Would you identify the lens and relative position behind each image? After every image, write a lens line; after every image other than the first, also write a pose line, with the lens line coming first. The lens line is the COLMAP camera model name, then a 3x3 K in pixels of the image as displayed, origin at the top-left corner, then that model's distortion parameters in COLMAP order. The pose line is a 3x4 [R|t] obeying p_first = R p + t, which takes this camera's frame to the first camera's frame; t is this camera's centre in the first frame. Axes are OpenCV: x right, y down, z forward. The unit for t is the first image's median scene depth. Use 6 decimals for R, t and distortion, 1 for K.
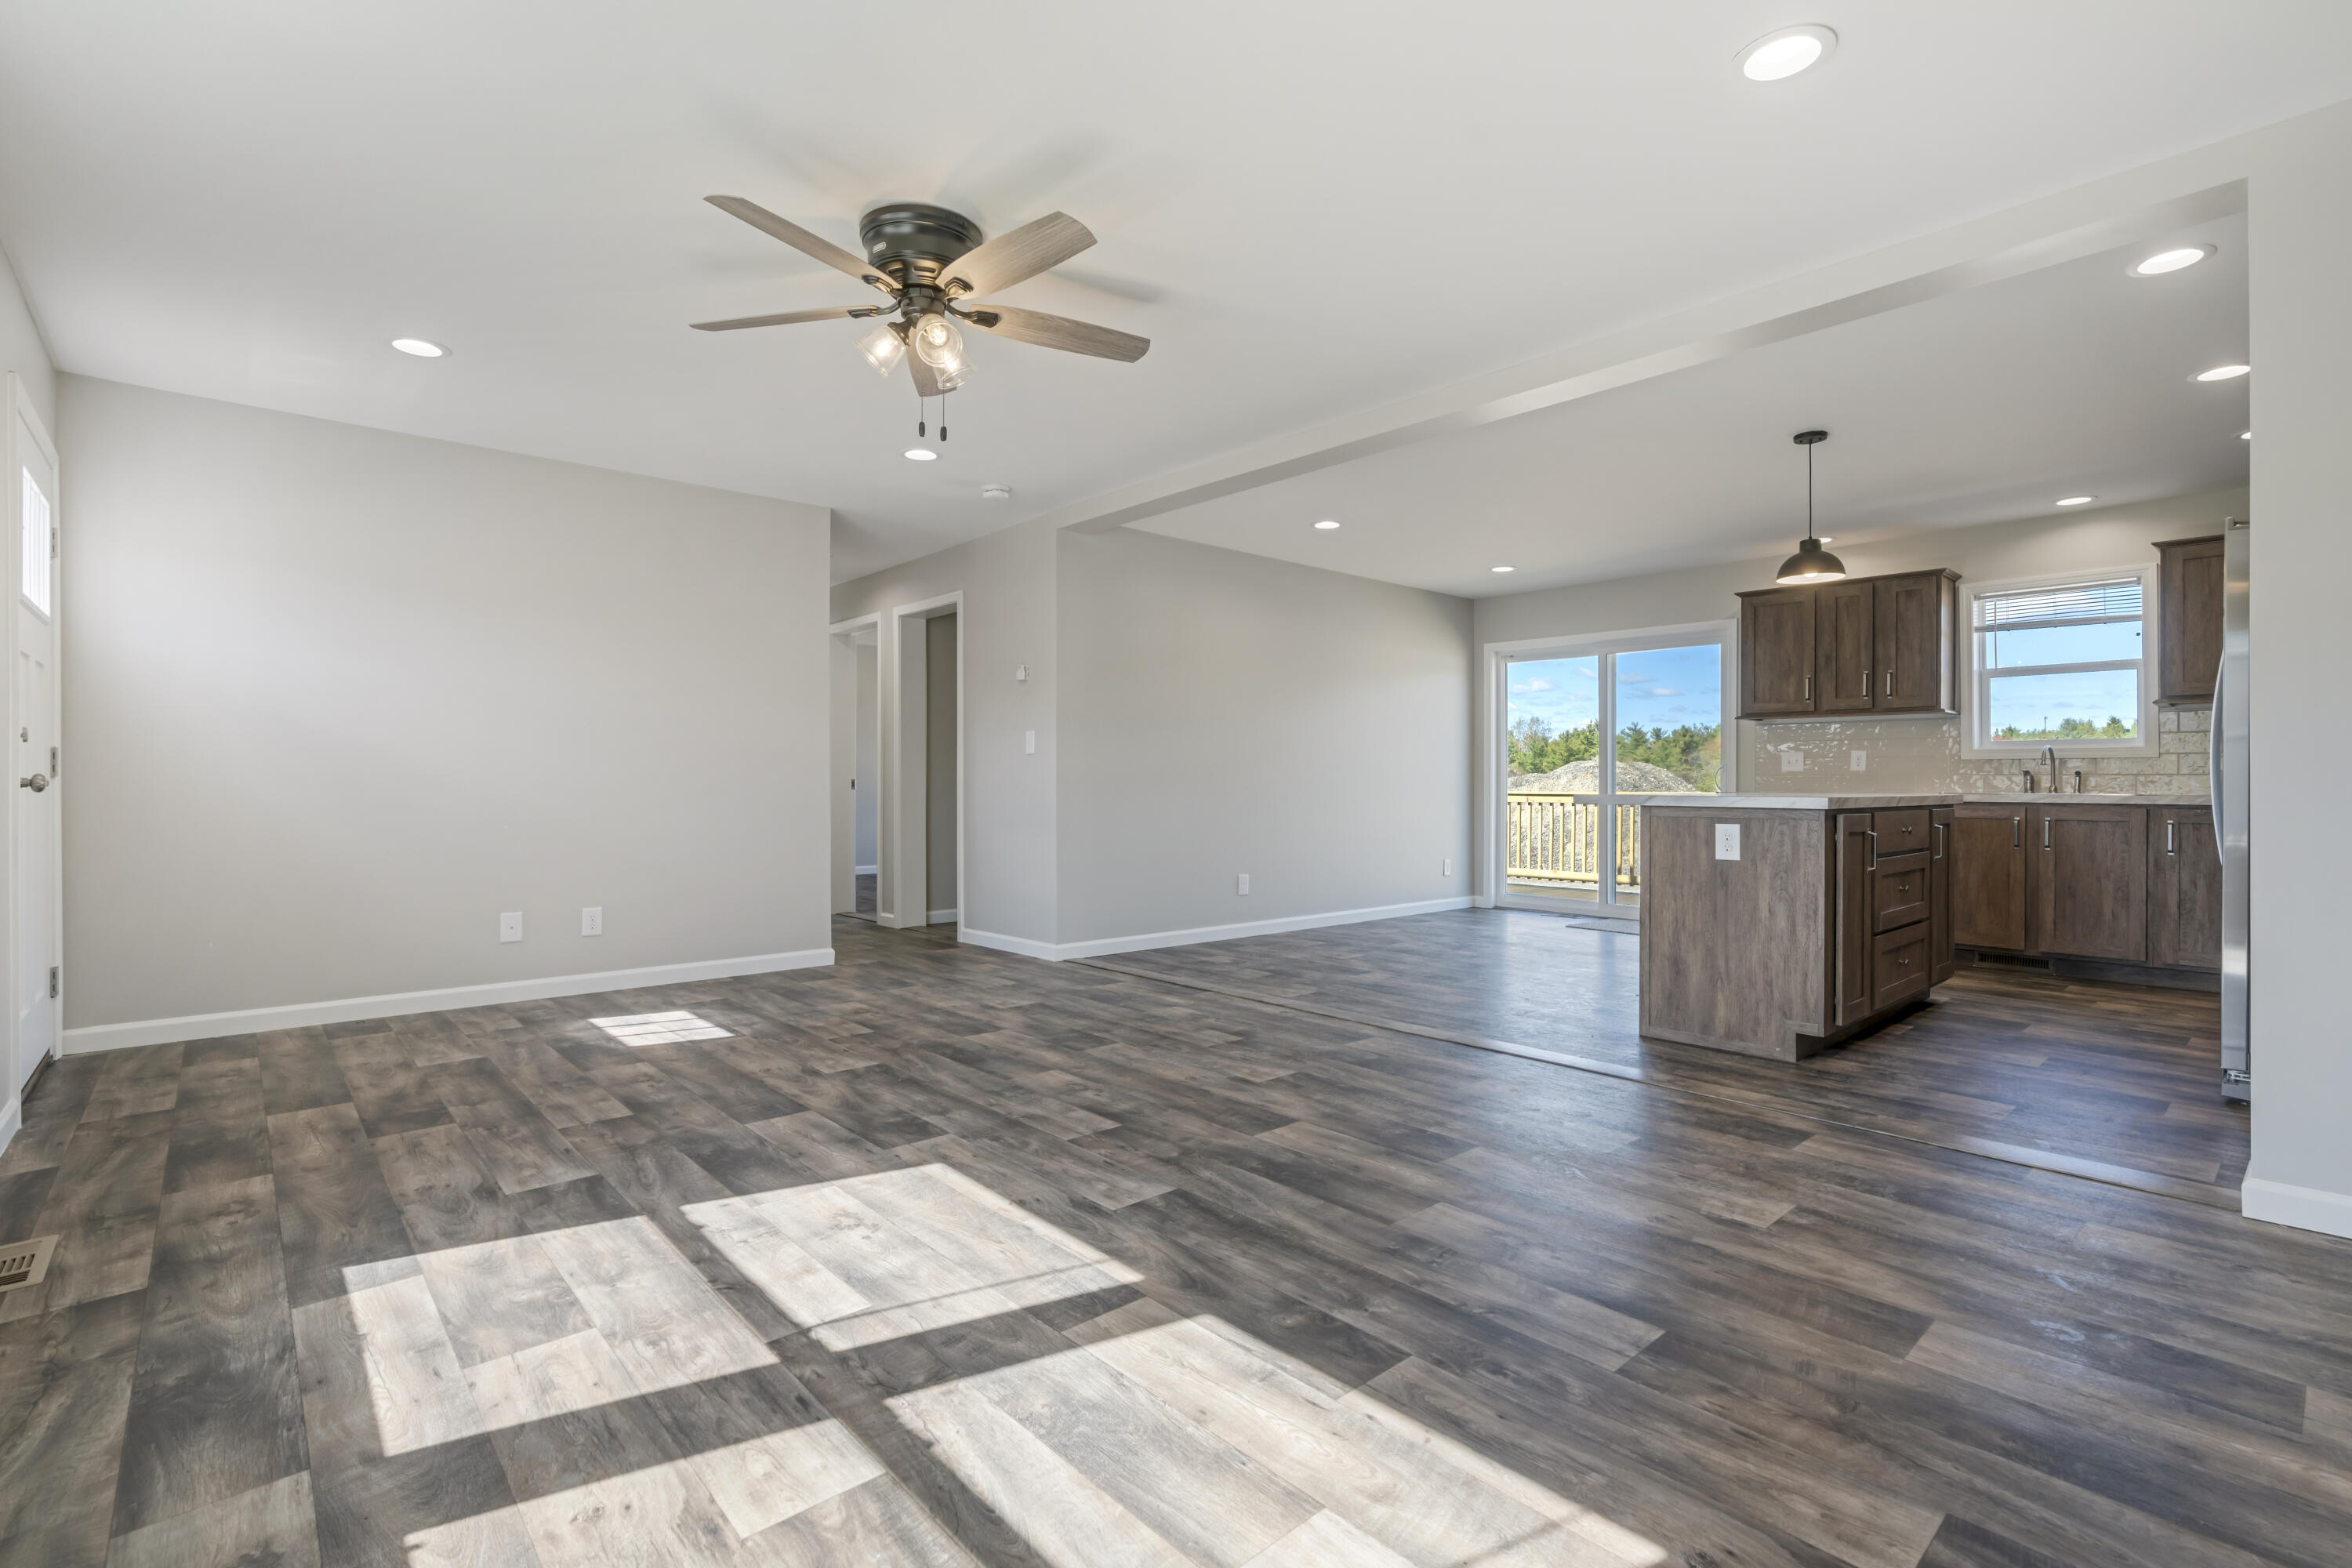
lens RADIAL K [[1063.2, 0, 1178.3], [0, 1063.2, 791.9], [0, 0, 1]] dist [-0.002640, 0.001952]
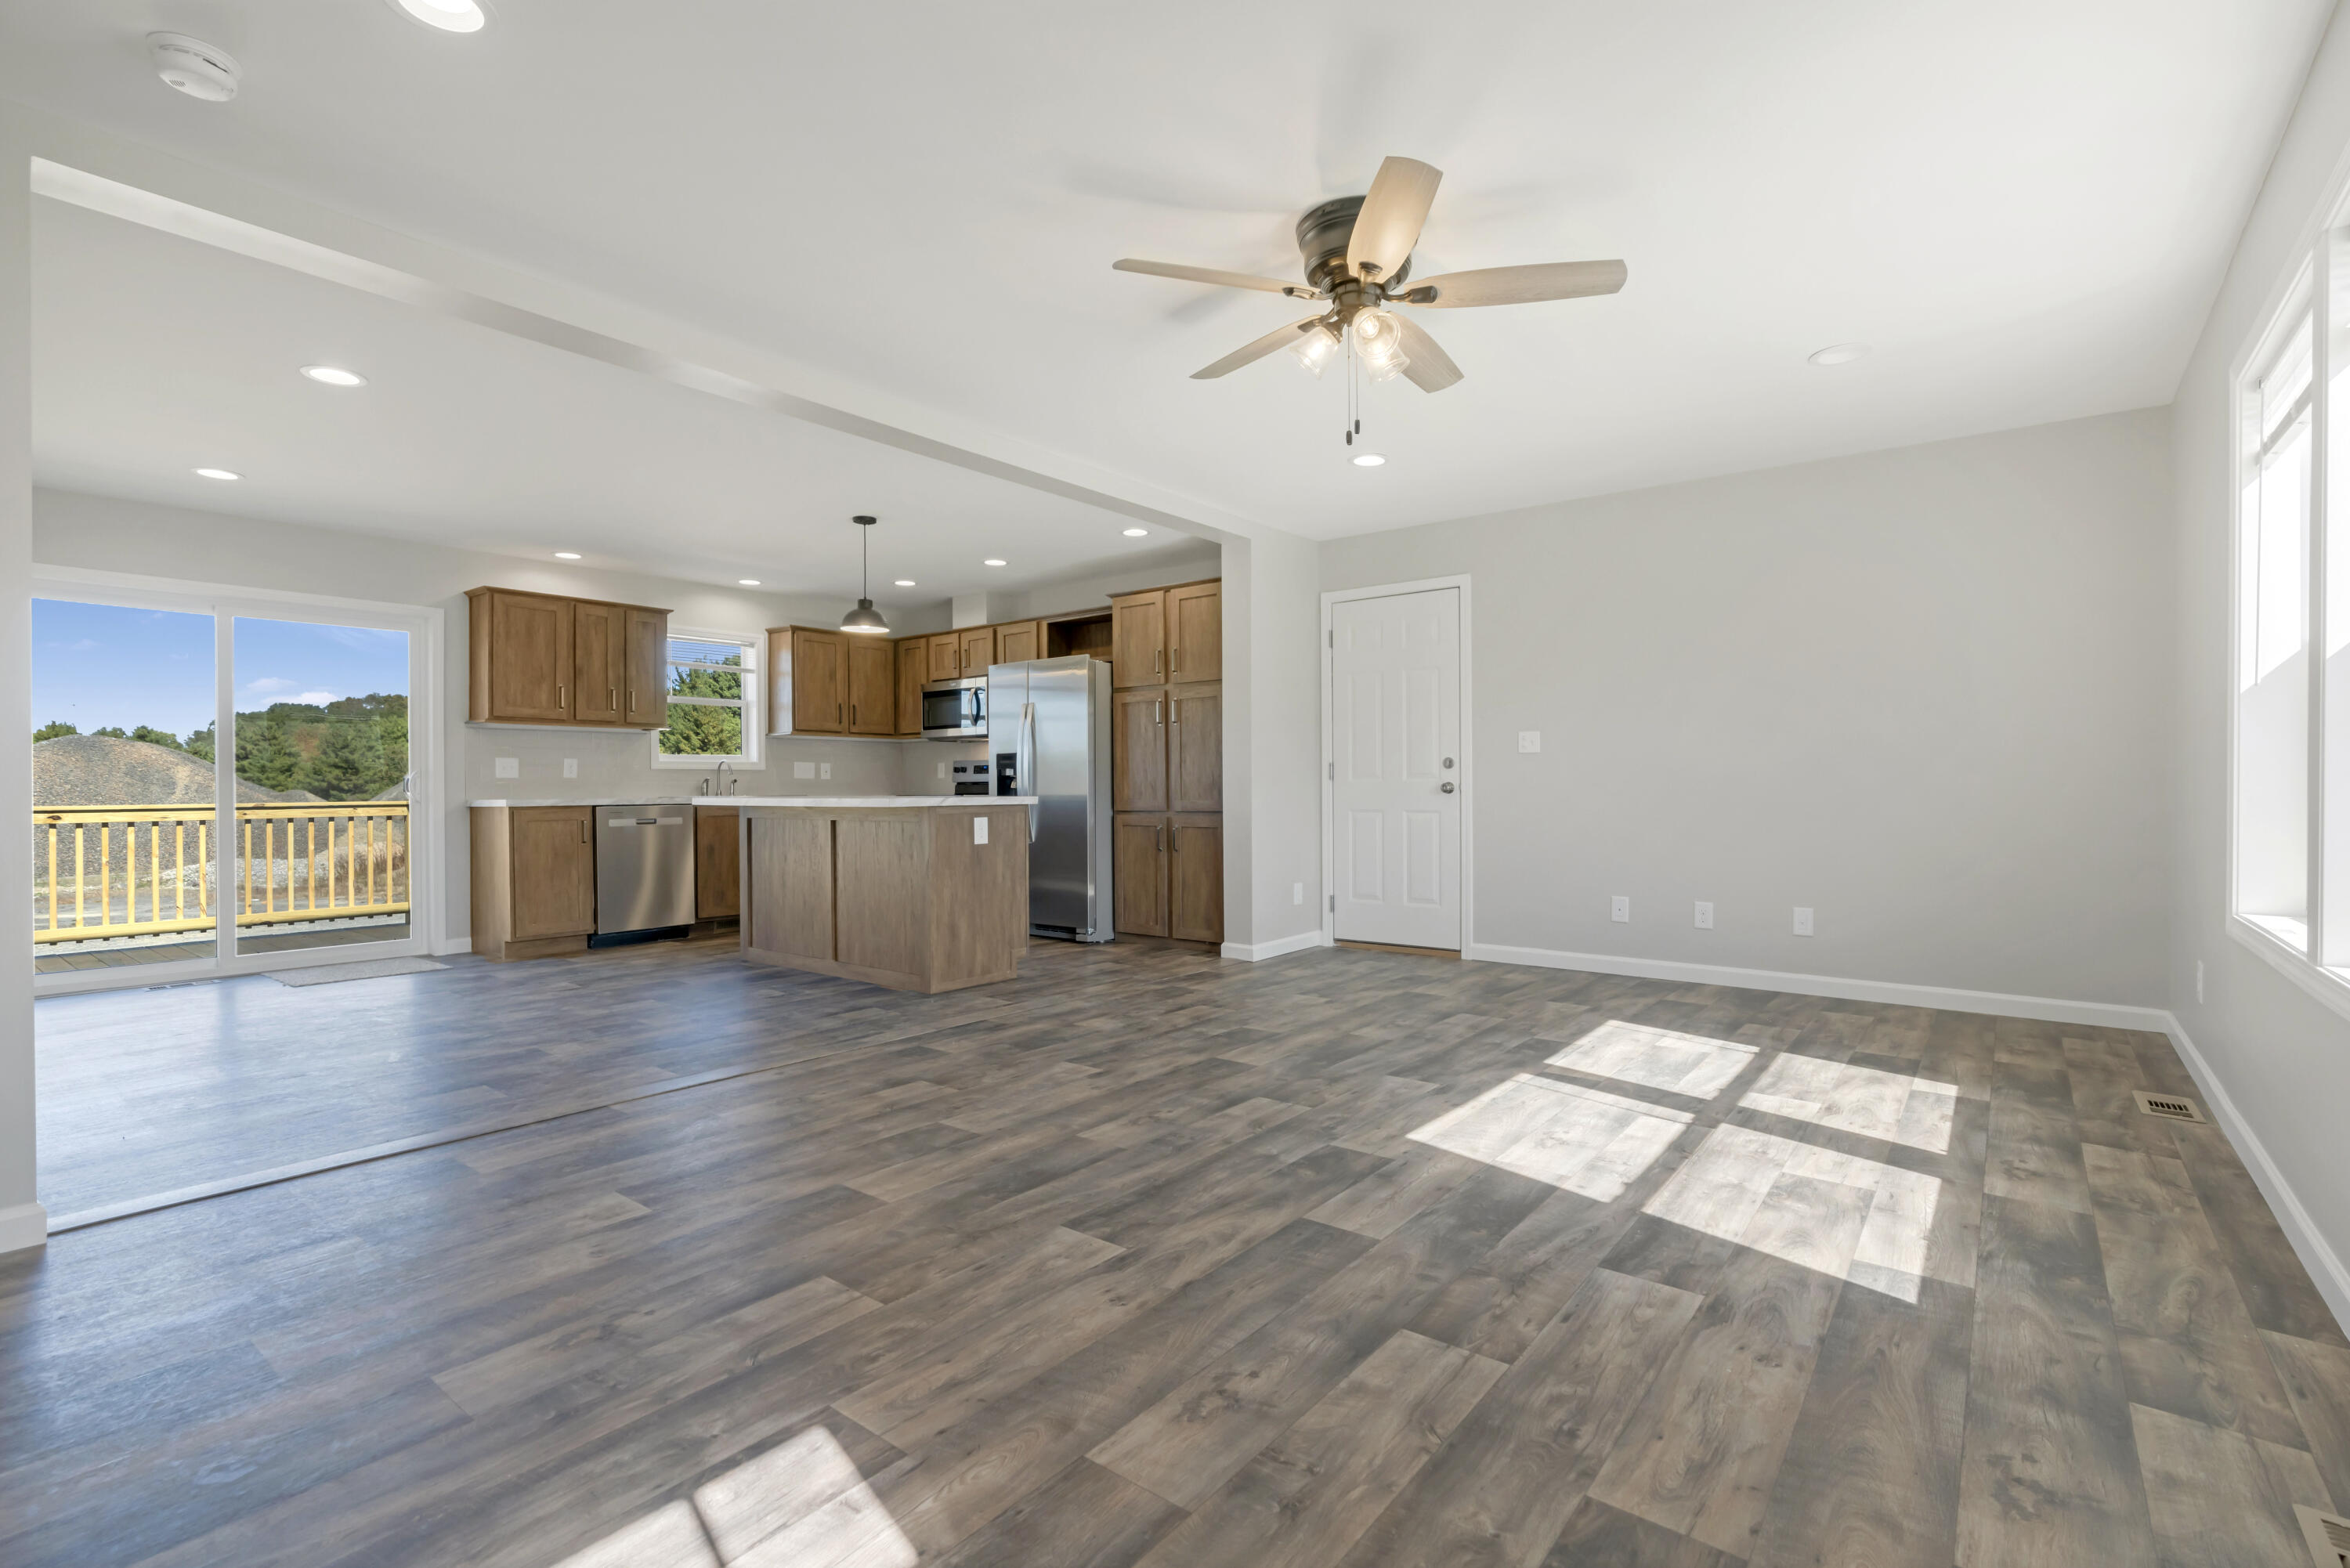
lens RADIAL K [[1062.2, 0, 1189.1], [0, 1062.2, 749.8], [0, 0, 1]] dist [-0.002640, 0.001952]
pose [[-0.176597, 0.035585, 0.983640, -1.470552], [0.011487, 0.999353, -0.034091, -0.011735], [-0.984216, 0.005279, -0.176891, 1.637396]]
